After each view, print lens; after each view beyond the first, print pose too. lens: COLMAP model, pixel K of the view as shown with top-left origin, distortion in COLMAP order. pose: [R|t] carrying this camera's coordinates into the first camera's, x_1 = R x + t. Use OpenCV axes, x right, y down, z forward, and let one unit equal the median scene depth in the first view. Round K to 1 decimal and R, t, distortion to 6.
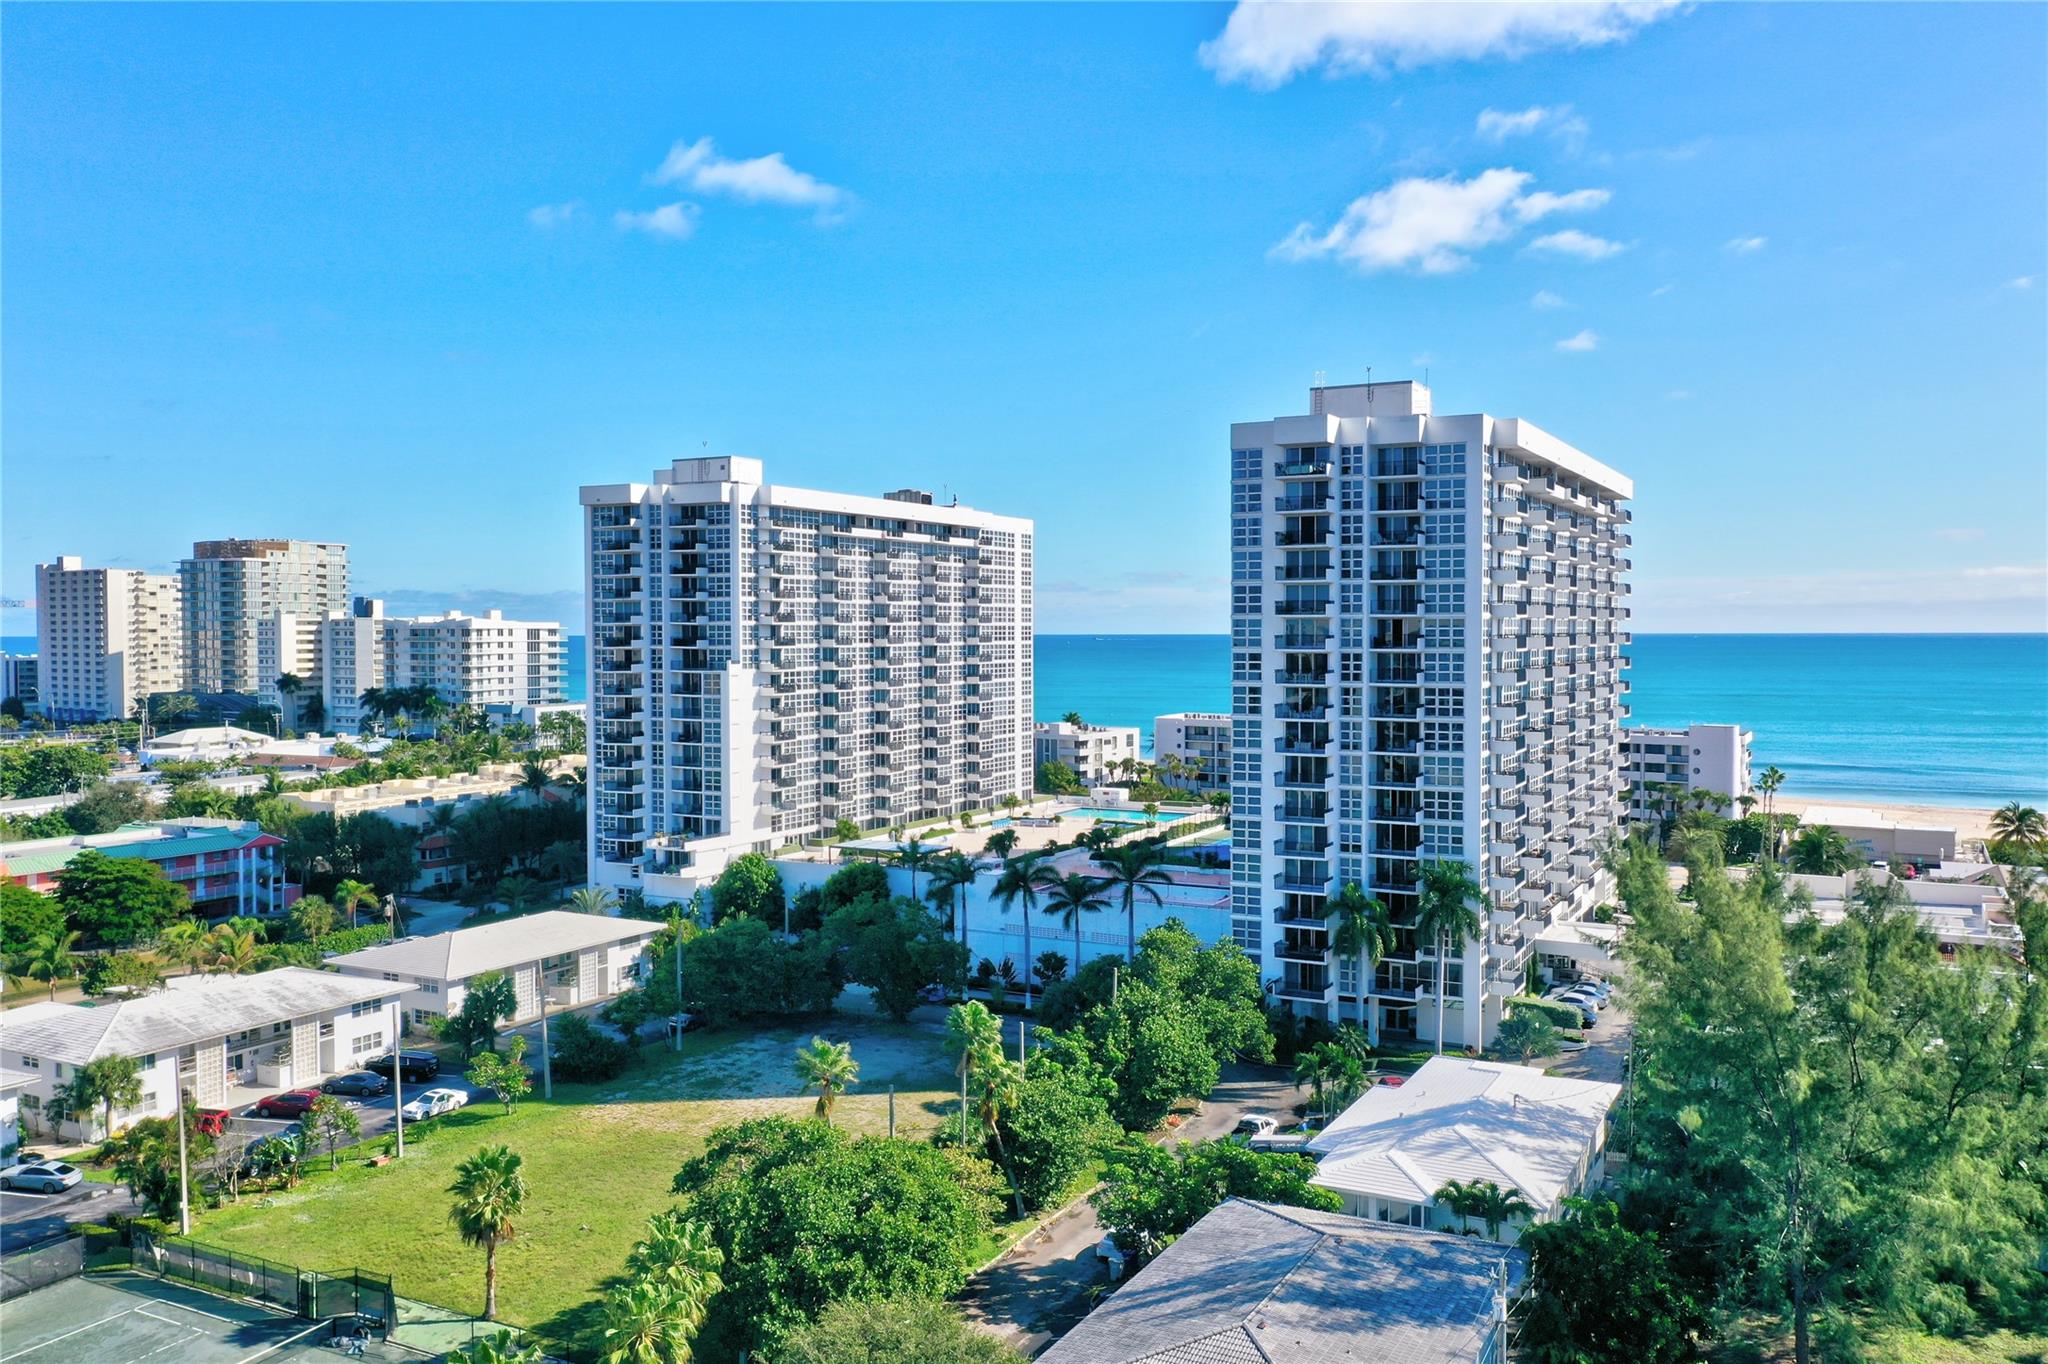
lens RADIAL K [[1651.7, 0, 1024.7], [0, 1651.7, 677.6], [0, 0, 1]] dist [0.003193, 0.000619]
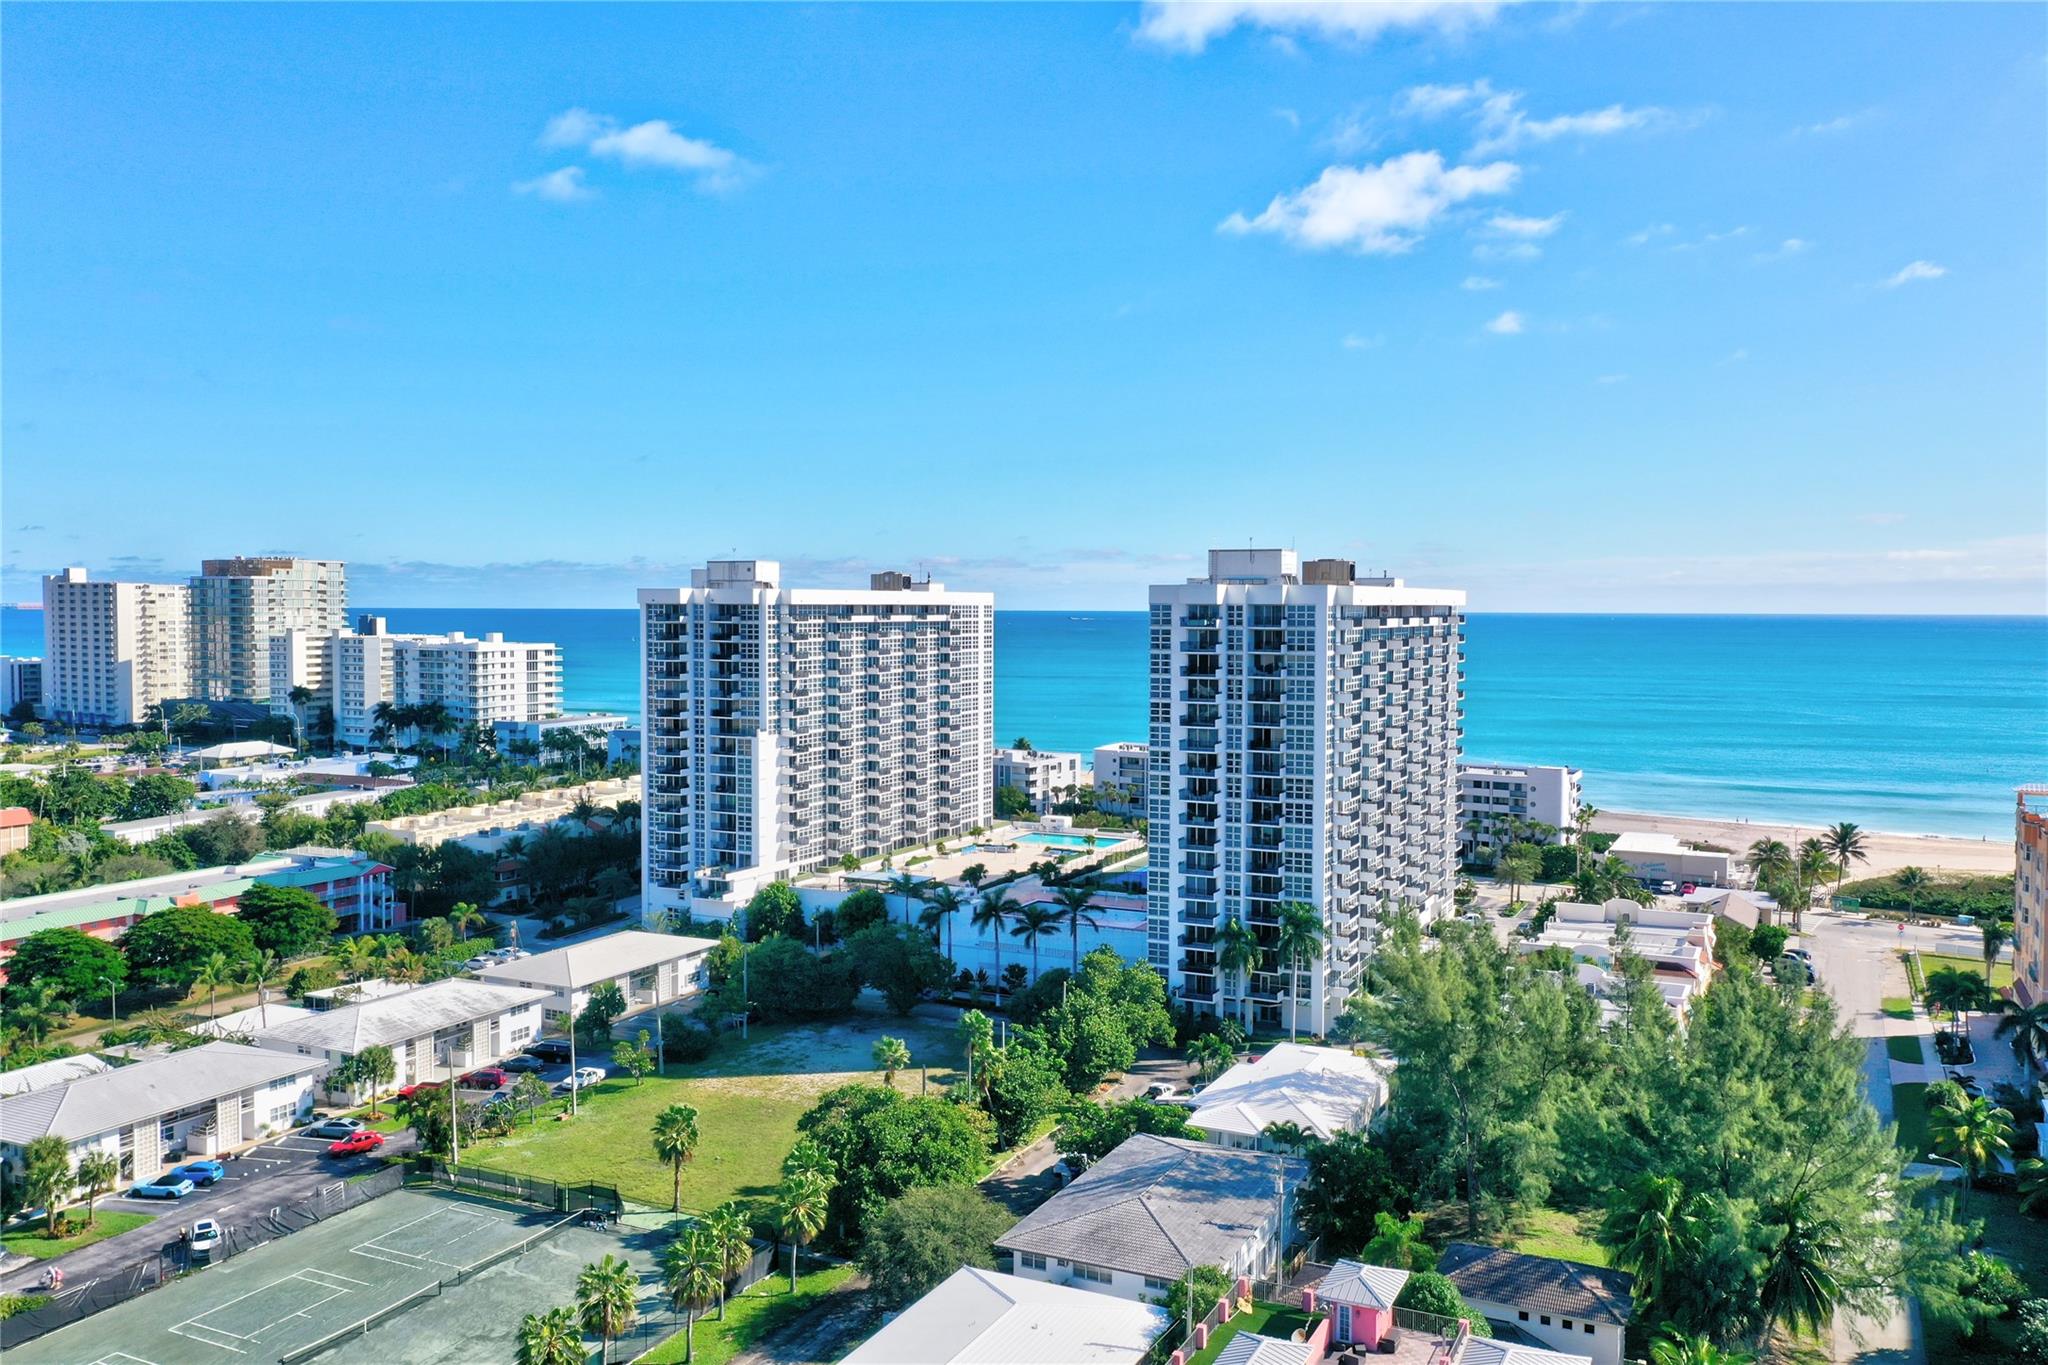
lens RADIAL K [[1651.7, 0, 1024.0], [0, 1651.7, 686.1], [0, 0, 1]] dist [0.003193, 0.000619]
pose [[0.999367, 0.003651, 0.035398, -0.028643], [-0.004356, 0.999793, 0.019866, -0.097431], [-0.035318, -0.020008, 0.999176, -0.381032]]
